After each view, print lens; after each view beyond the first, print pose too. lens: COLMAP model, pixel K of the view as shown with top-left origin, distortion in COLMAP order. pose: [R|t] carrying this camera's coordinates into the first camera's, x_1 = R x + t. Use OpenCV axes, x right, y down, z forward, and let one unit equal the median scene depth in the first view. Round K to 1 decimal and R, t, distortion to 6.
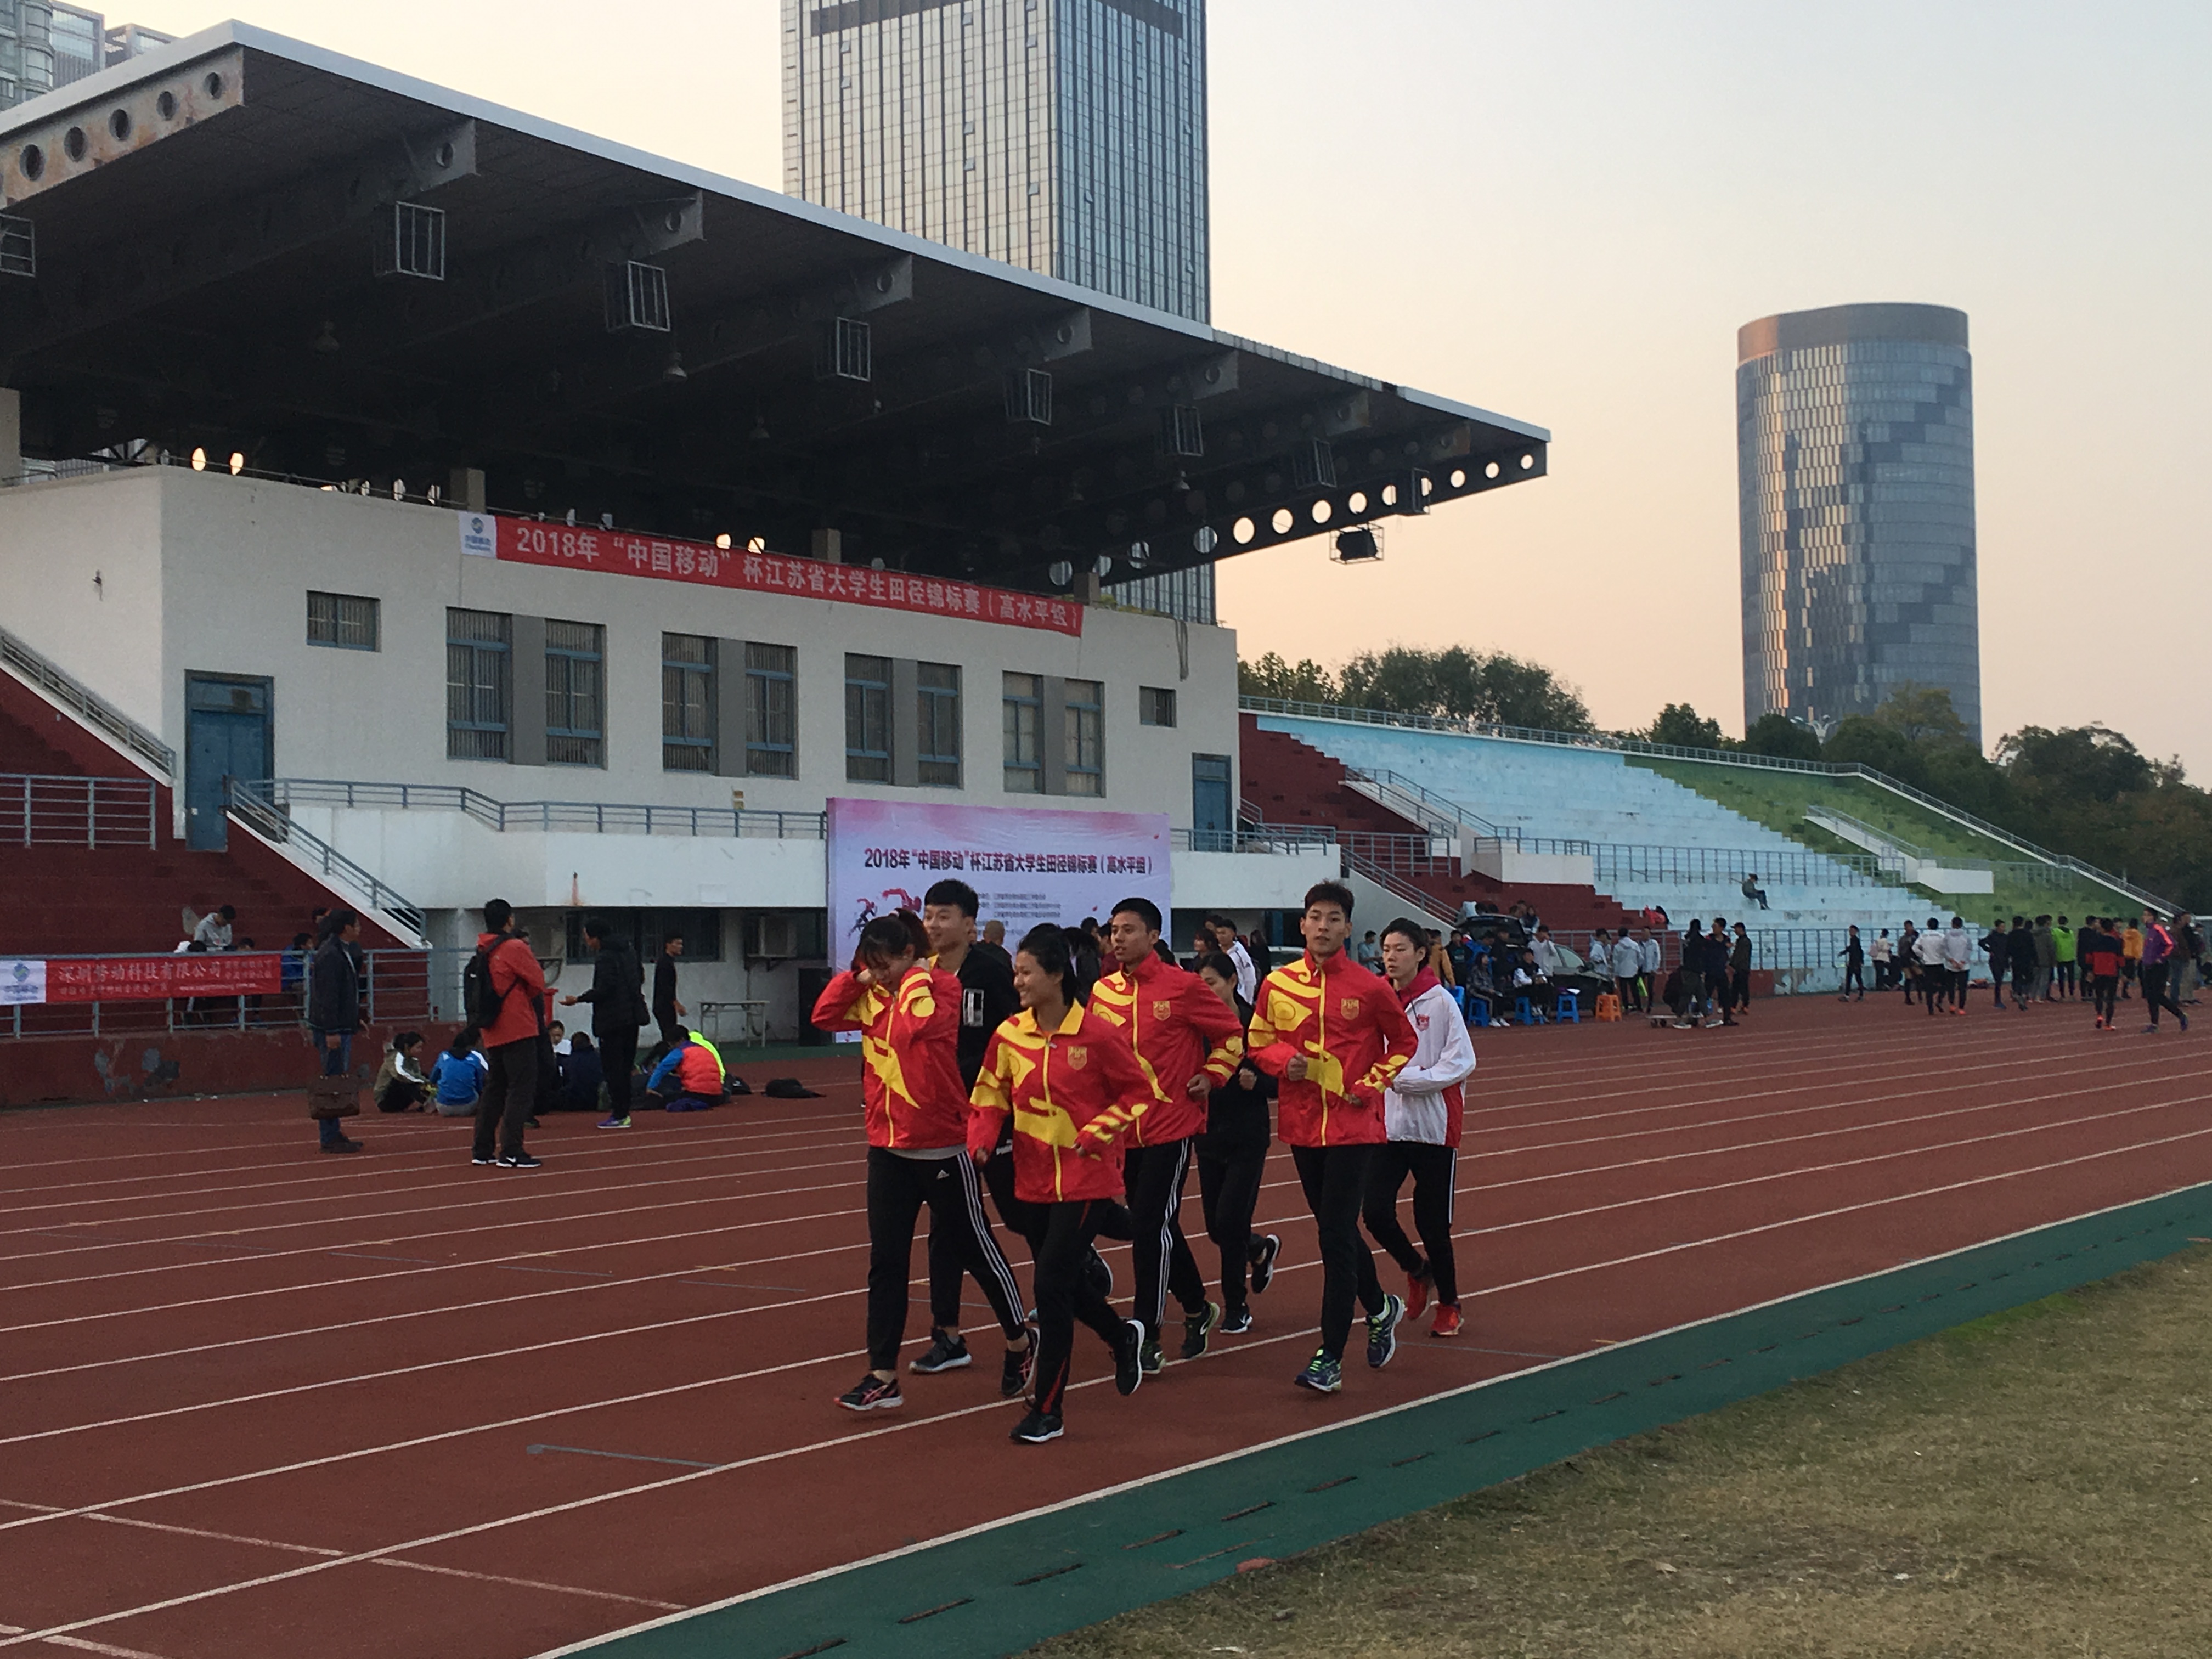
lens RADIAL K [[2960.7, 0, 1106.0], [0, 2960.7, 829.5], [0, 0, 1]] dist [0.095800, -0.000892]
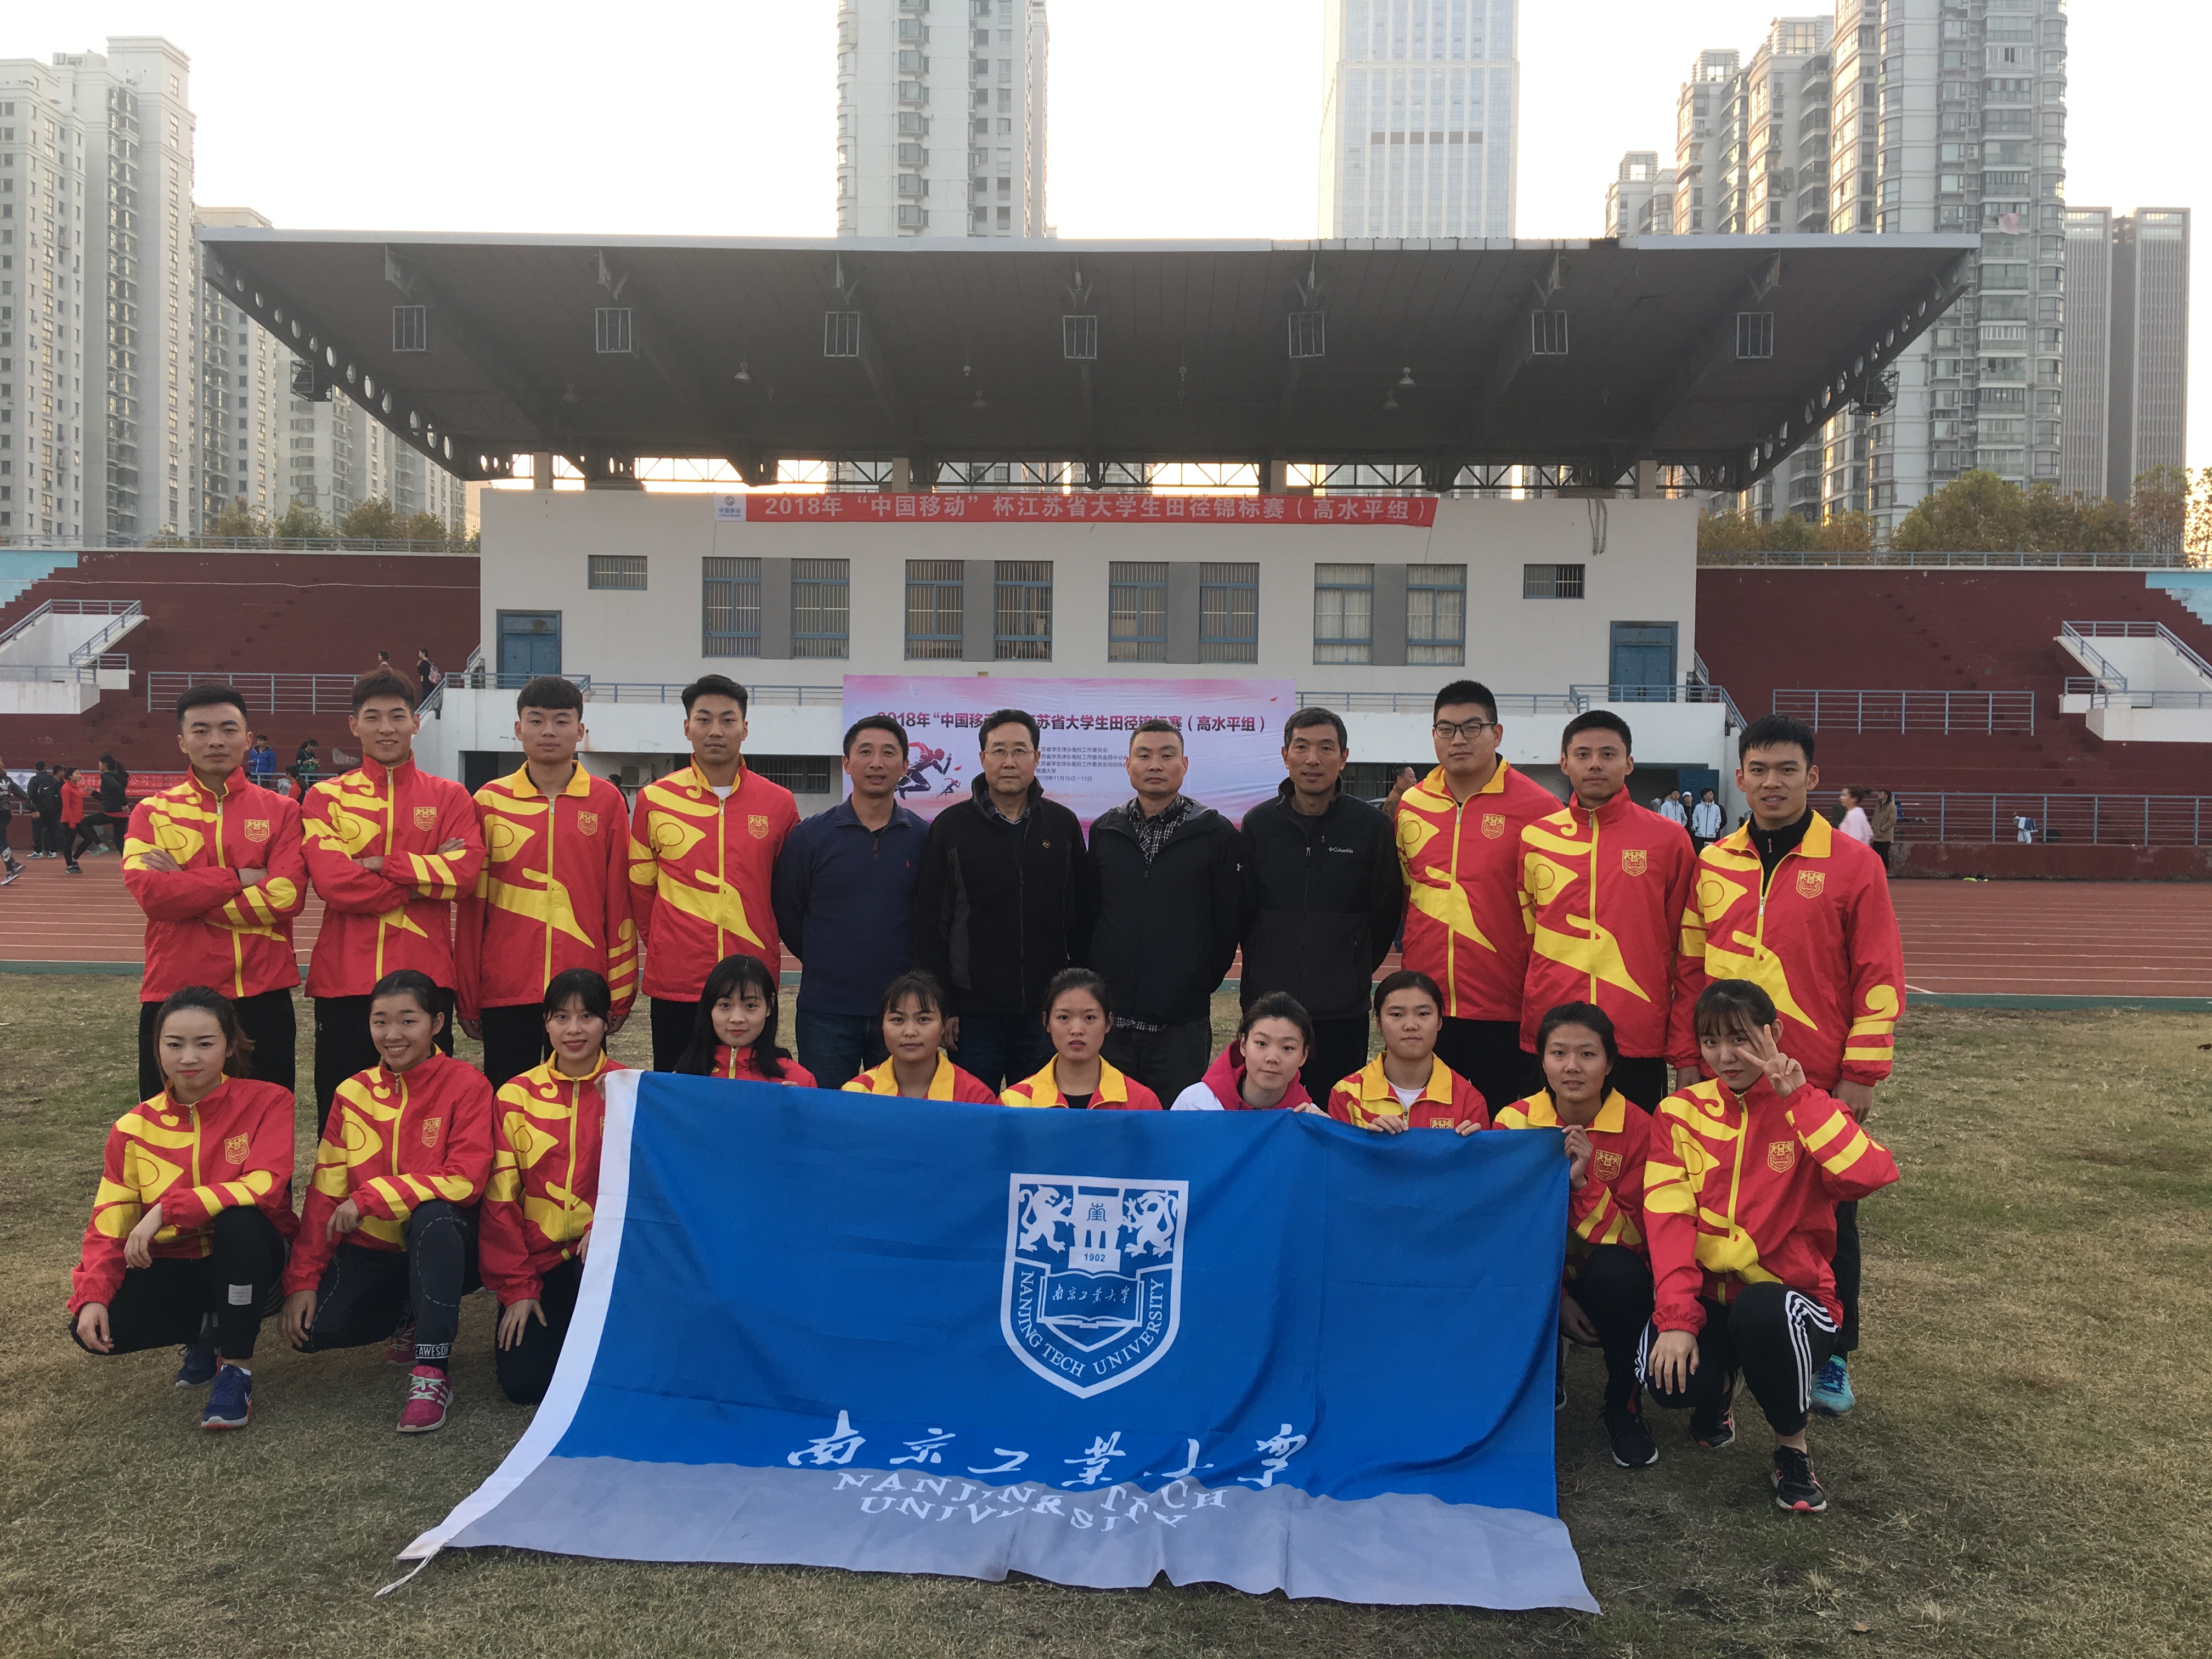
lens RADIAL K [[1956.5, 0, 1038.5], [0, 1956.5, 828.1], [0, 0, 1]] dist [0.120114, -0.193010]
pose [[0.522167, 0.028310, -0.852373, 0.556902], [0.009082, 0.999208, 0.038750, 0.020272], [0.852795, -0.027976, 0.521497, 0.467877]]
